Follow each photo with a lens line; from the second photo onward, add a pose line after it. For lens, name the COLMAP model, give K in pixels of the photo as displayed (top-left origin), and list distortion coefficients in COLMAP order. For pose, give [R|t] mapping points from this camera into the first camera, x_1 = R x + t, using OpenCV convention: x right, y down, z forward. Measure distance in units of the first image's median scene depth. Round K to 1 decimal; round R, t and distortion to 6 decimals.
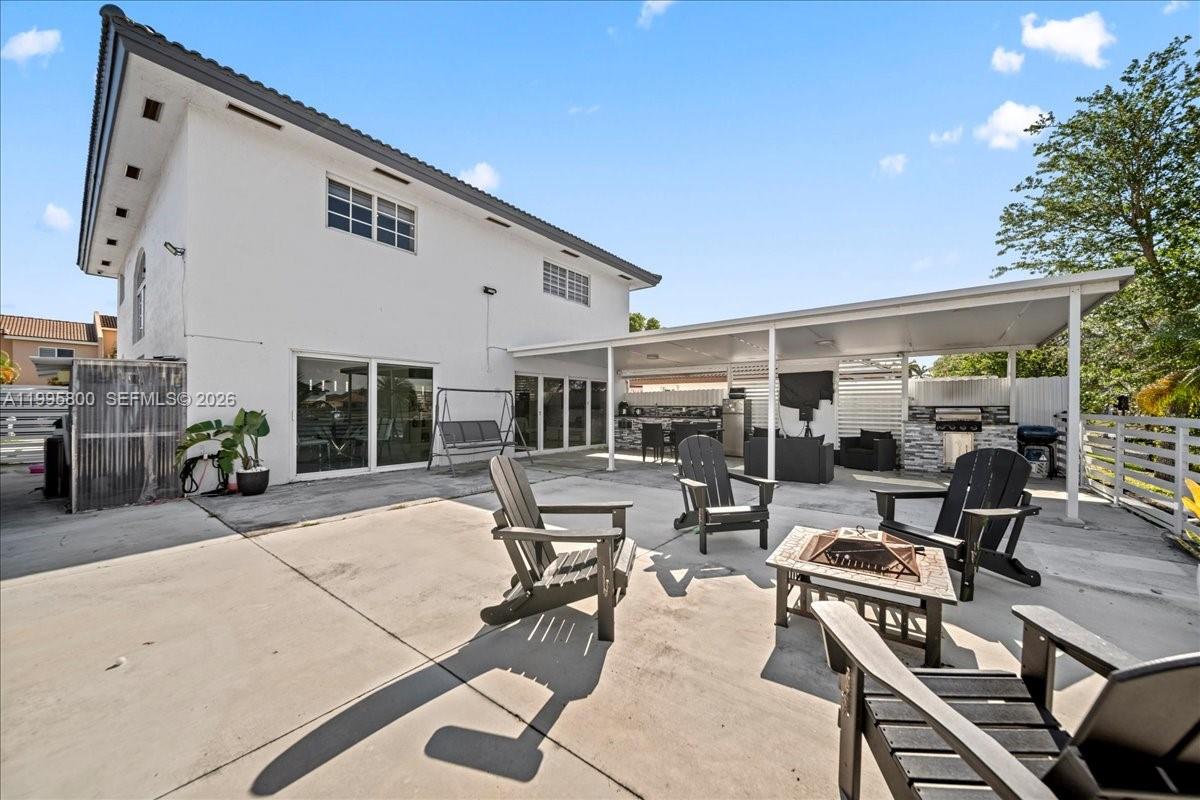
lens RADIAL K [[428.0, 0, 599.4], [0, 428.0, 407.3], [0, 0, 1]] dist [-0.002068, 0.000033]
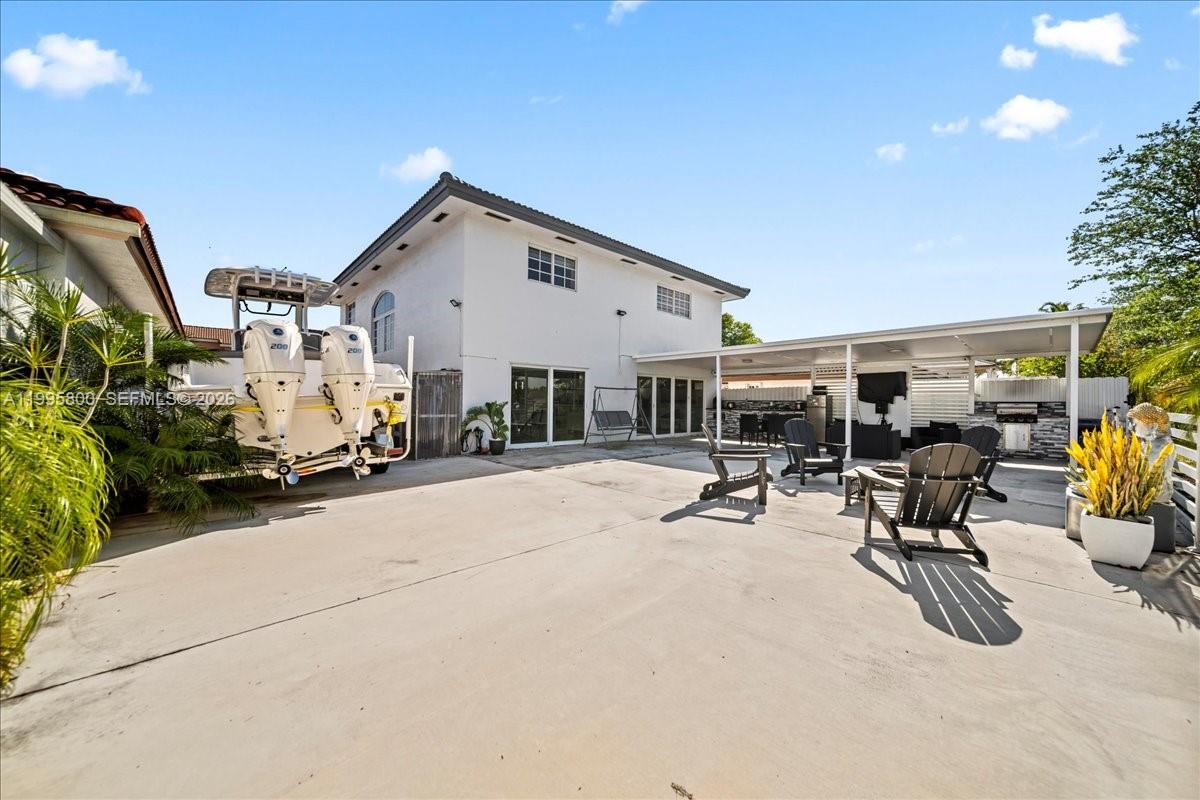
lens RADIAL K [[428.0, 0, 600.8], [0, 428.0, 398.2], [0, 0, 1]] dist [-0.002068, 0.000033]
pose [[0.987953, 0.004402, -0.154691, -0.121373], [-0.005740, 0.999950, -0.008201, 0.003437], [0.154647, 0.008990, 0.987929, -0.342923]]
